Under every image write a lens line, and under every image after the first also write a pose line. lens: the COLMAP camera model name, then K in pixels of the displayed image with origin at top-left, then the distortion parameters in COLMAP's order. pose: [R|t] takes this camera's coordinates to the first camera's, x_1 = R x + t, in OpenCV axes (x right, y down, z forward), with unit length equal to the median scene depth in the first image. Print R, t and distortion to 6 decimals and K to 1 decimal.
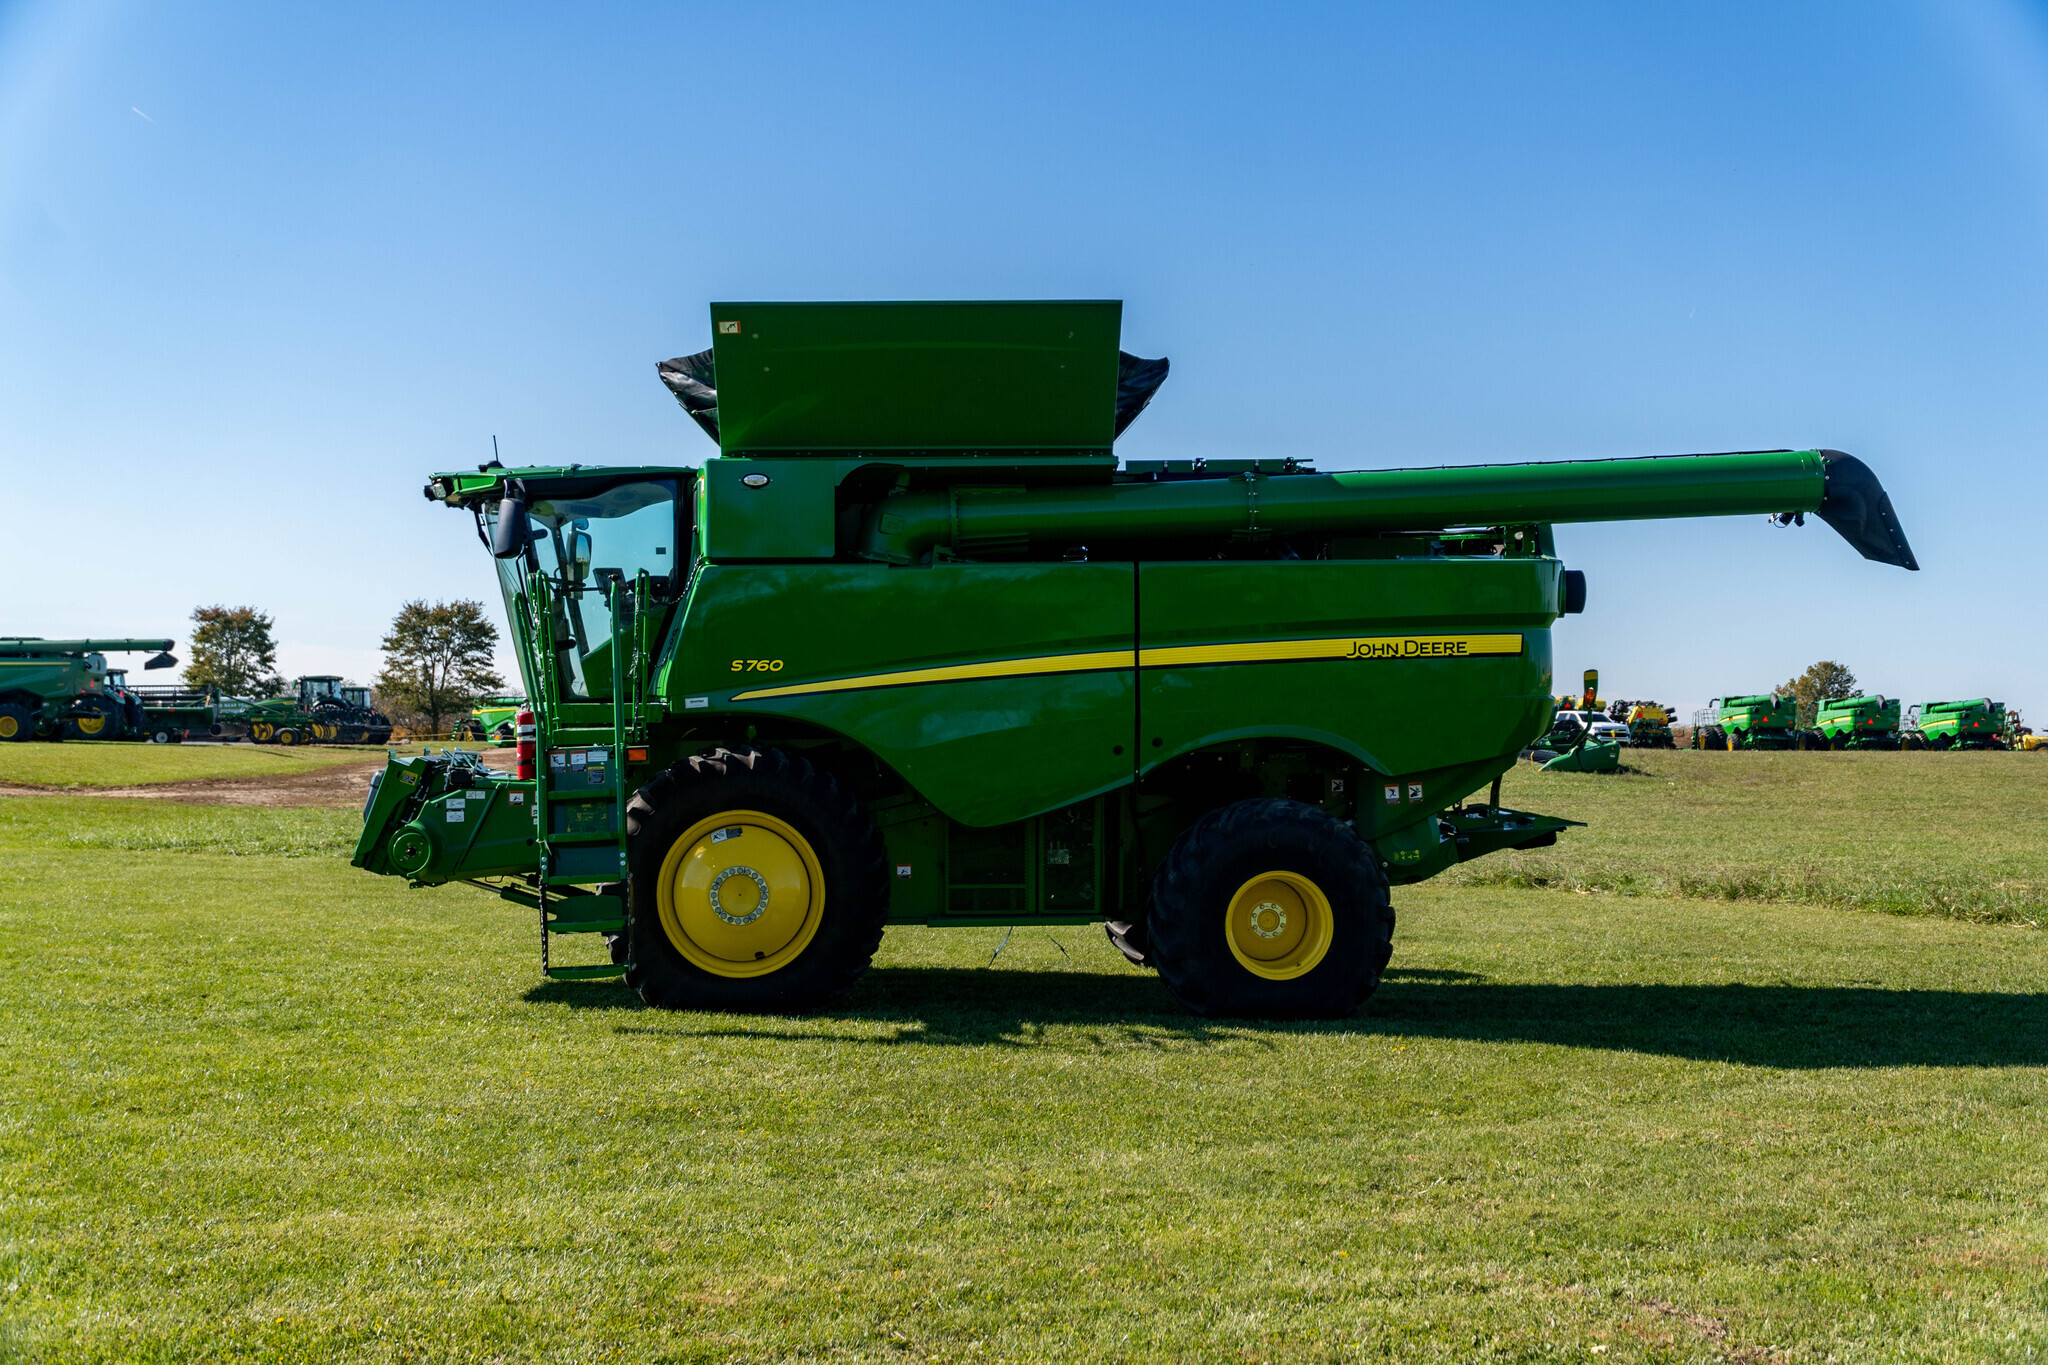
lens RADIAL K [[2607.5, 0, 997.8], [0, 2607.5, 682.1], [0, 0, 1]] dist [0.149810, 0.027348]
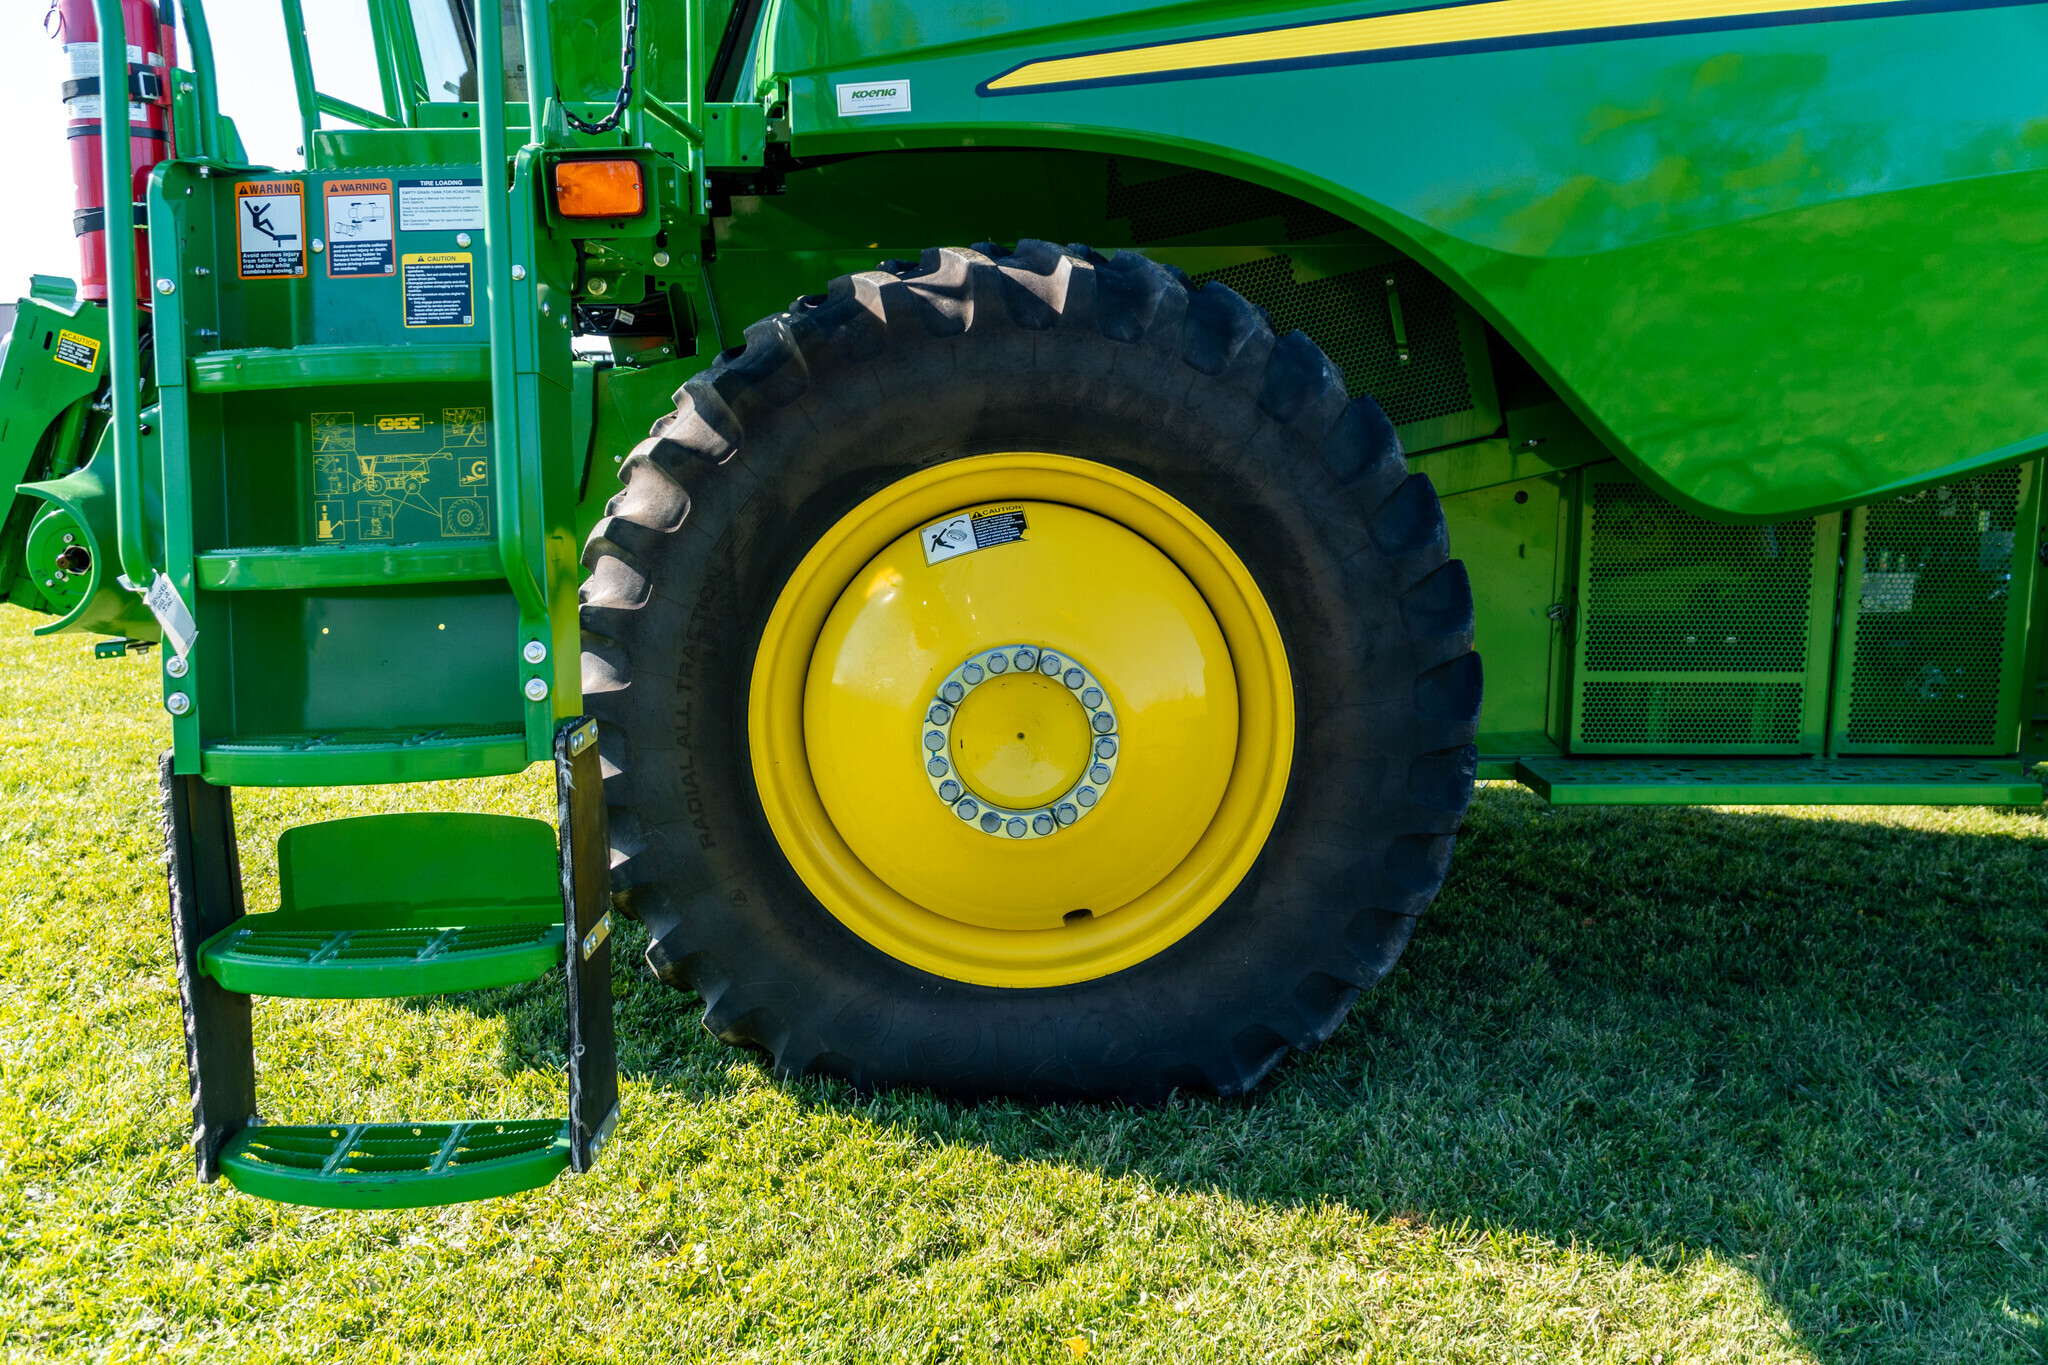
lens RADIAL K [[1724.4, 0, 1009.6], [0, 1724.4, 623.9], [0, 0, 1]] dist [0.062558, -0.000416]
pose [[0.999219, 0.013515, -0.037134, -0.088845], [-0.007999, 0.989417, 0.144879, 0.038268], [0.038699, -0.144468, 0.988752, 0.772222]]
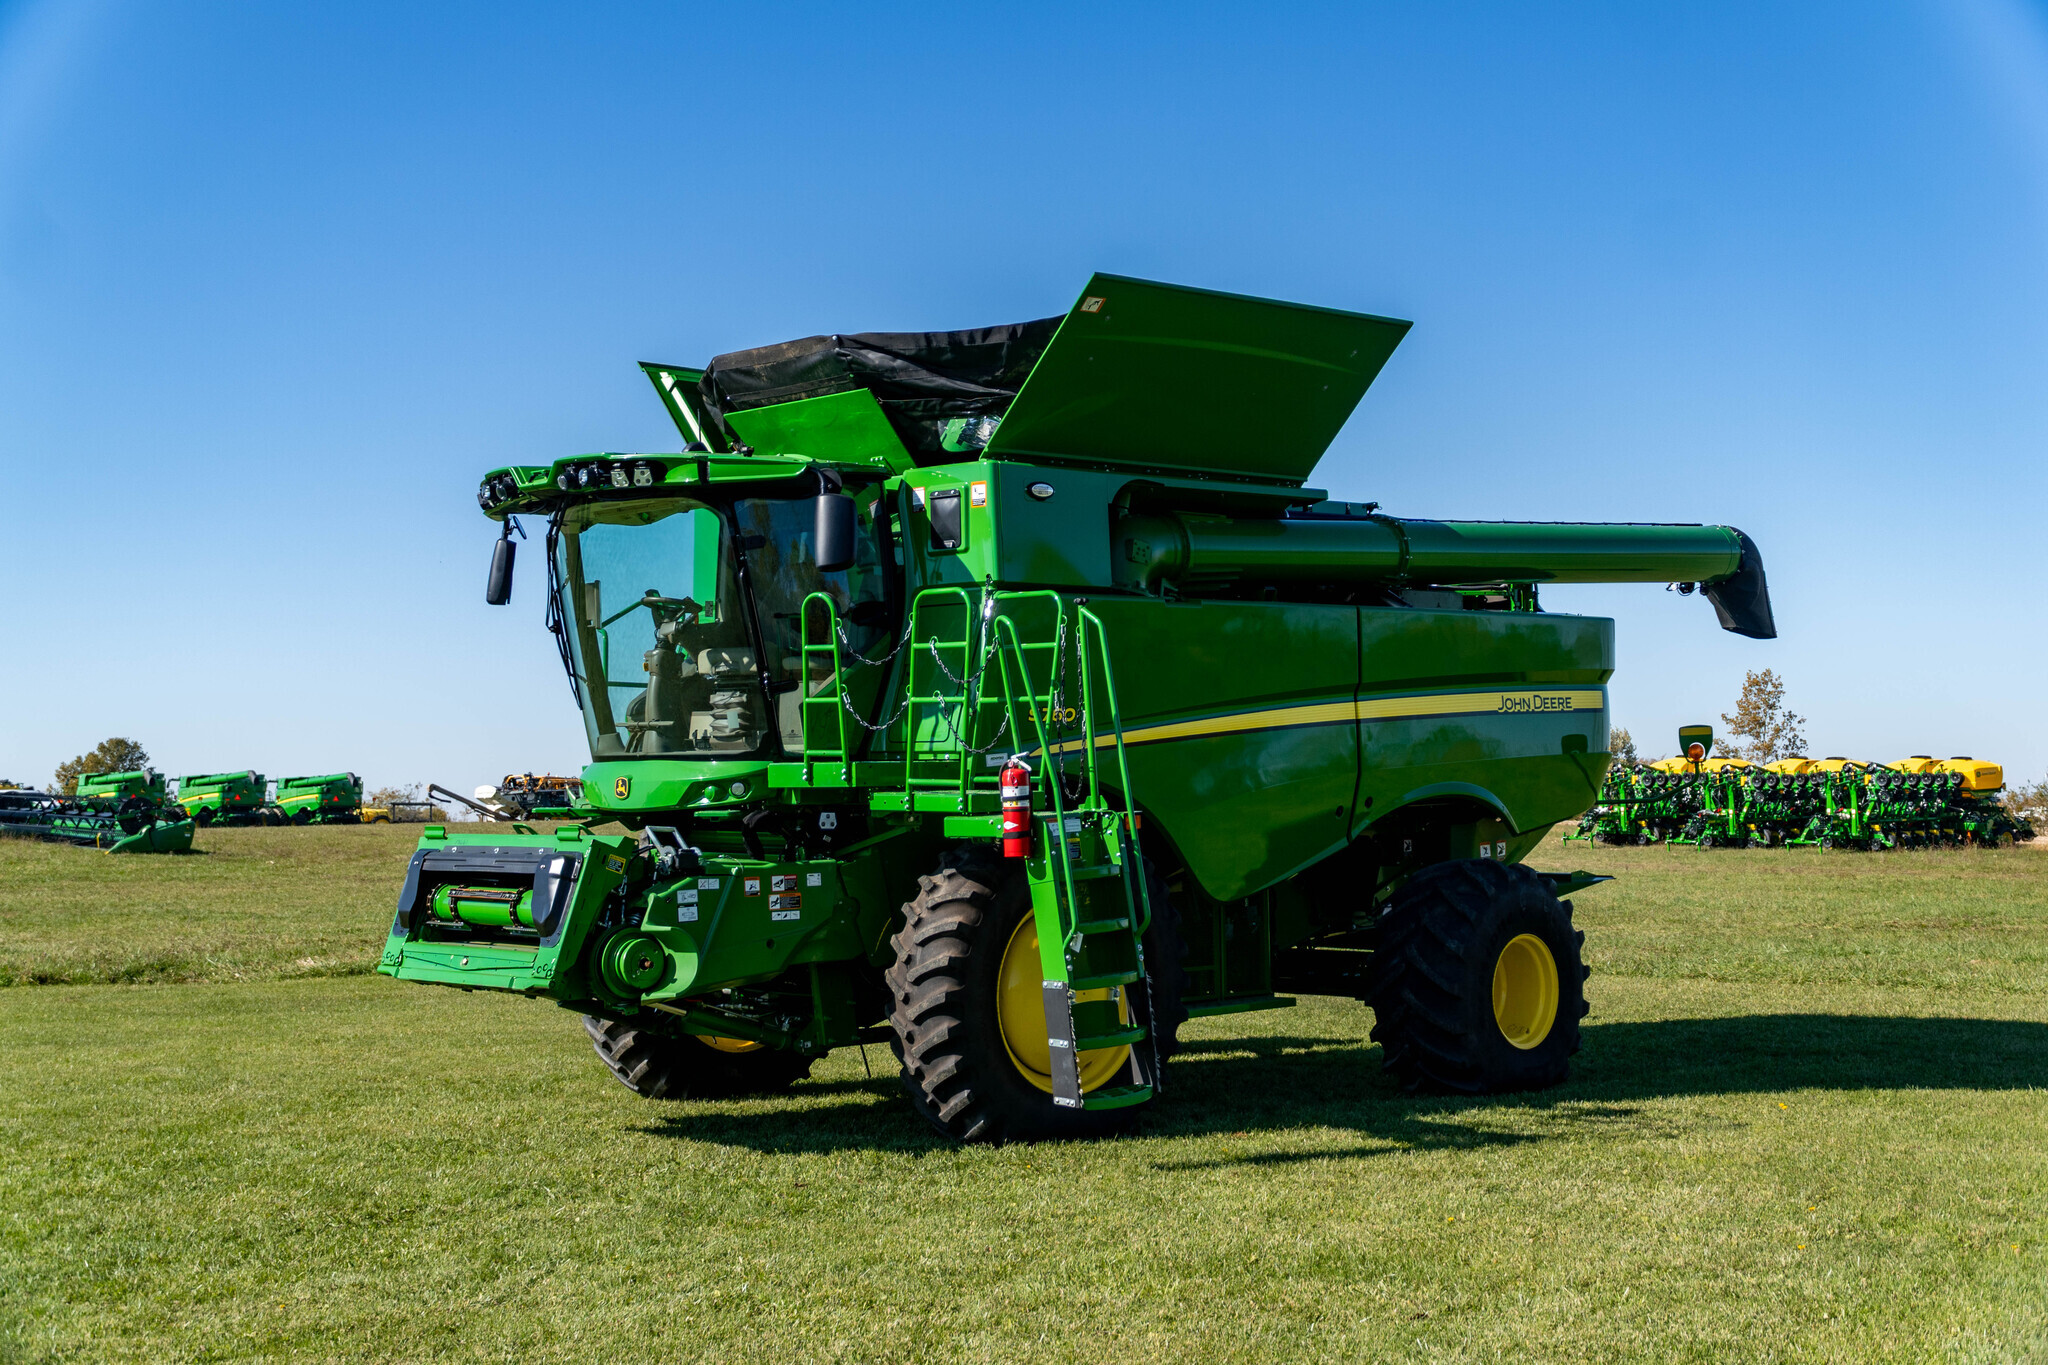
lens RADIAL K [[2607.5, 0, 997.8], [0, 2607.5, 682.1], [0, 0, 1]] dist [0.149810, 0.027348]
pose [[0.764512, 0.016530, 0.644398, -0.621896], [0.002786, 0.999577, -0.028946, 0.007028], [-0.644603, 0.023925, 0.764143, 0.371730]]
